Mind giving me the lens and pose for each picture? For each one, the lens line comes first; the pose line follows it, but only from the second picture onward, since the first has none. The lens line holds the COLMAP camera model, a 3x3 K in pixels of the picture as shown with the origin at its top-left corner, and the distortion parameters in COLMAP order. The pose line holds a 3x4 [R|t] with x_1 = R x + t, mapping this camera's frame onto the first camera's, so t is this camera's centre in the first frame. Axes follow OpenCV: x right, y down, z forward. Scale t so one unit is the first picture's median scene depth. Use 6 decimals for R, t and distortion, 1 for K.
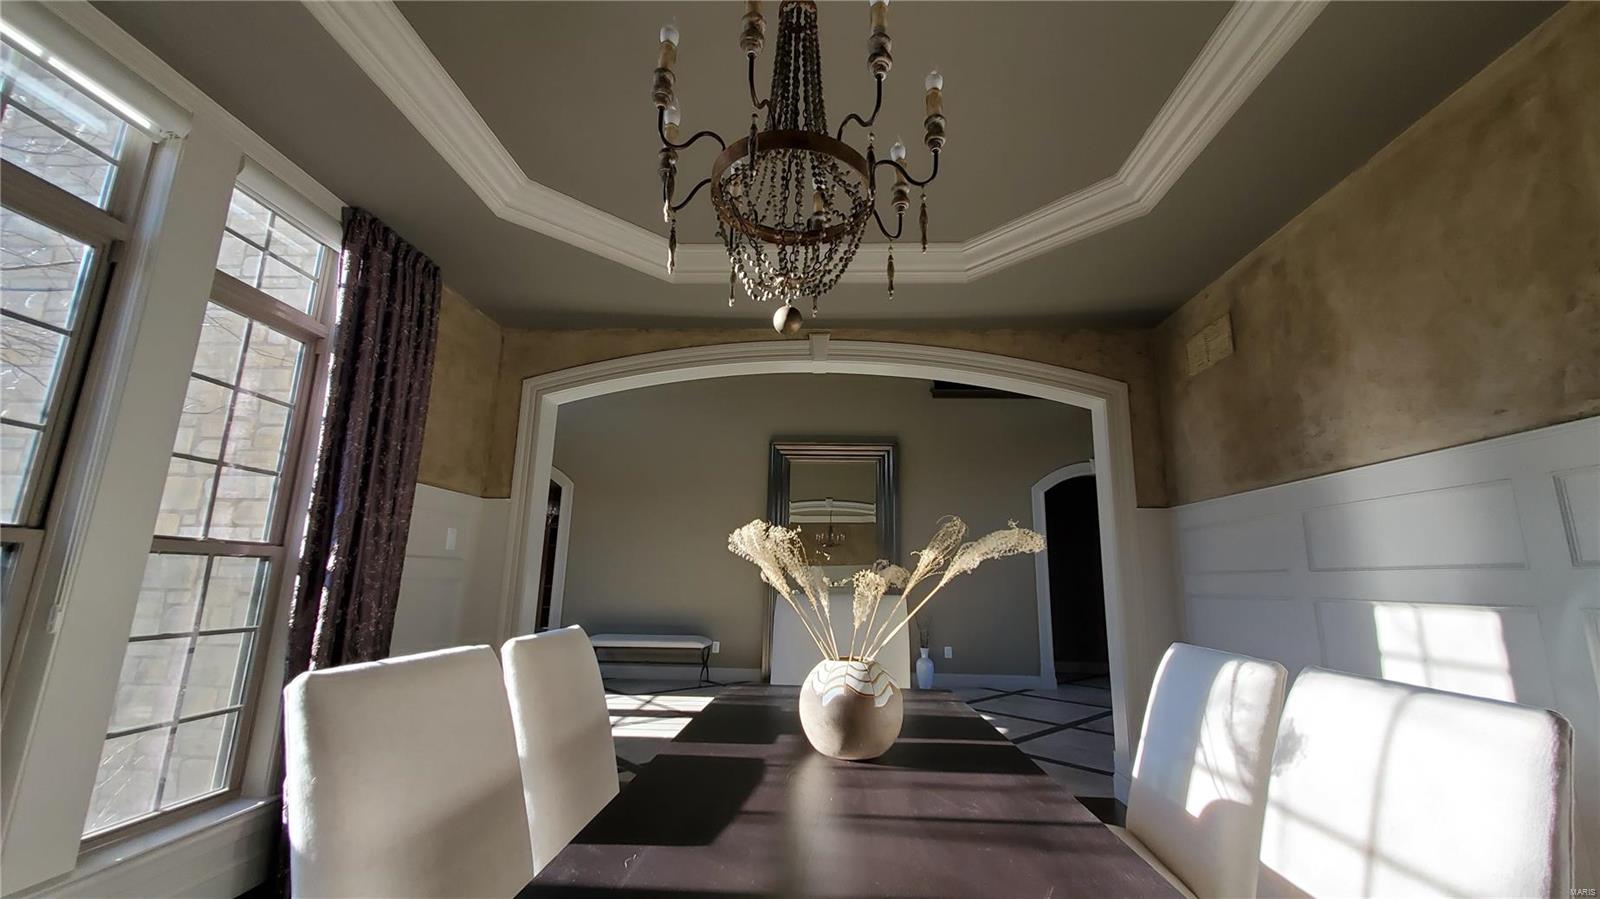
lens RADIAL K [[632.5, 0, 807.8], [0, 632.5, 454.4], [0, 0, 1]] dist [0.003751, -0.000854]
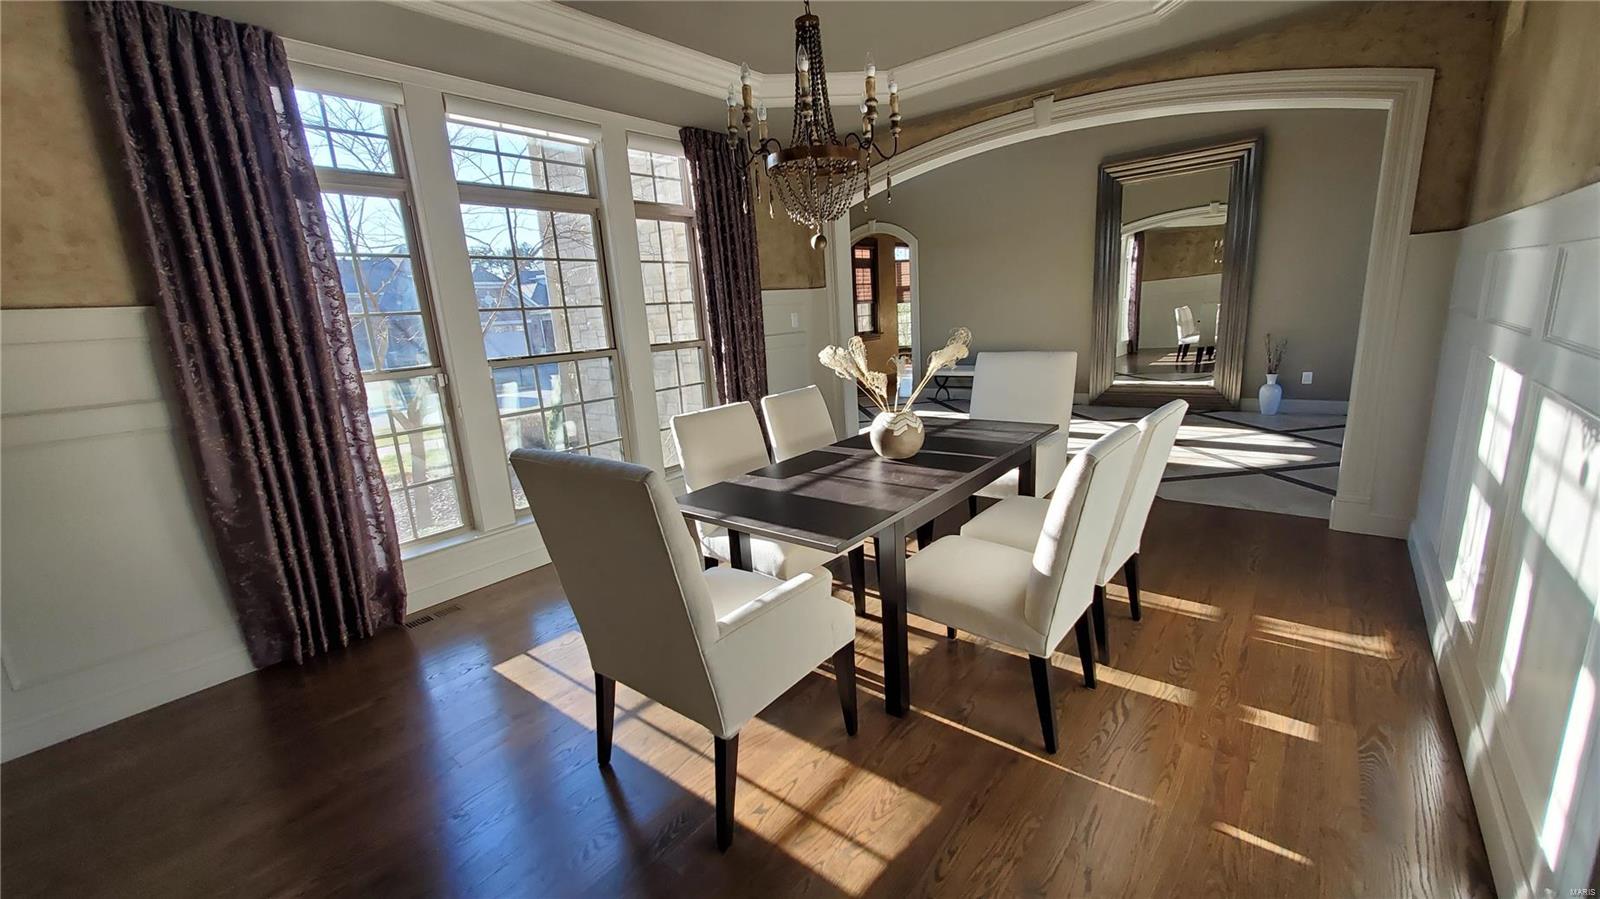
lens RADIAL K [[630.0, 0, 812.5], [0, 630.0, 460.0], [0, 0, 1]] dist [0.013243, -0.000462]
pose [[0.802194, 0.072683, -0.592622, 0.569132], [0.192586, 0.908012, 0.372056, -0.167513], [0.565150, -0.412592, 0.714404, -0.311968]]
